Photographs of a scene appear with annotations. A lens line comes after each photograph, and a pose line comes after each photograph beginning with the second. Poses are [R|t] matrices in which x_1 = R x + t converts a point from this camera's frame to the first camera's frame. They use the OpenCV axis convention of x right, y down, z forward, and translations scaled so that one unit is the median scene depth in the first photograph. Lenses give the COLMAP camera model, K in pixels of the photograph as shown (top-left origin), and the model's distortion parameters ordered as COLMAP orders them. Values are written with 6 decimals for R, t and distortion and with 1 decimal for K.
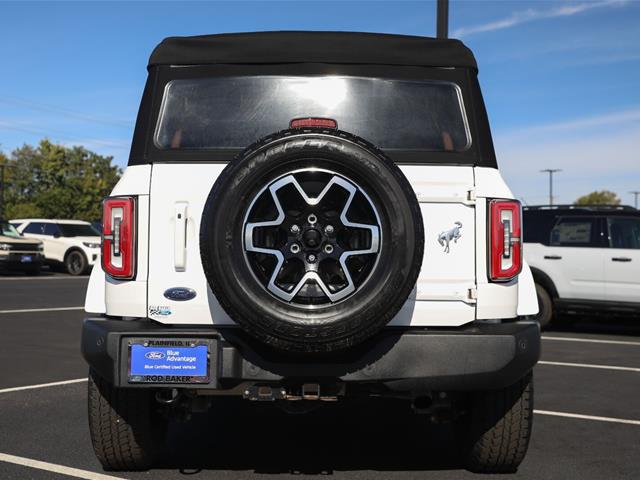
lens RADIAL K [[803.7, 0, 332.4], [0, 803.7, 220.5], [0, 0, 1]] dist [-0.007038, 0.000000]
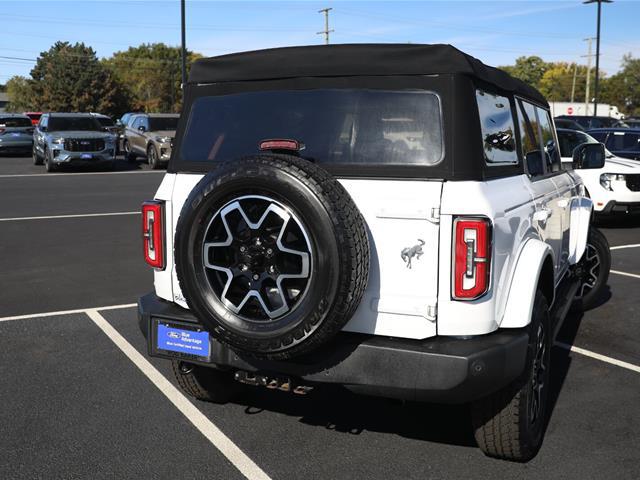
lens RADIAL K [[664.2, 0, 346.2], [0, 664.2, 209.0], [0, 0, 1]] dist [-0.023219, 0.000000]
pose [[0.909486, 0.042084, -0.413600, 0.418485], [0.020504, 0.989112, 0.145730, -0.159873], [0.415229, -0.141020, 0.898720, 0.225012]]
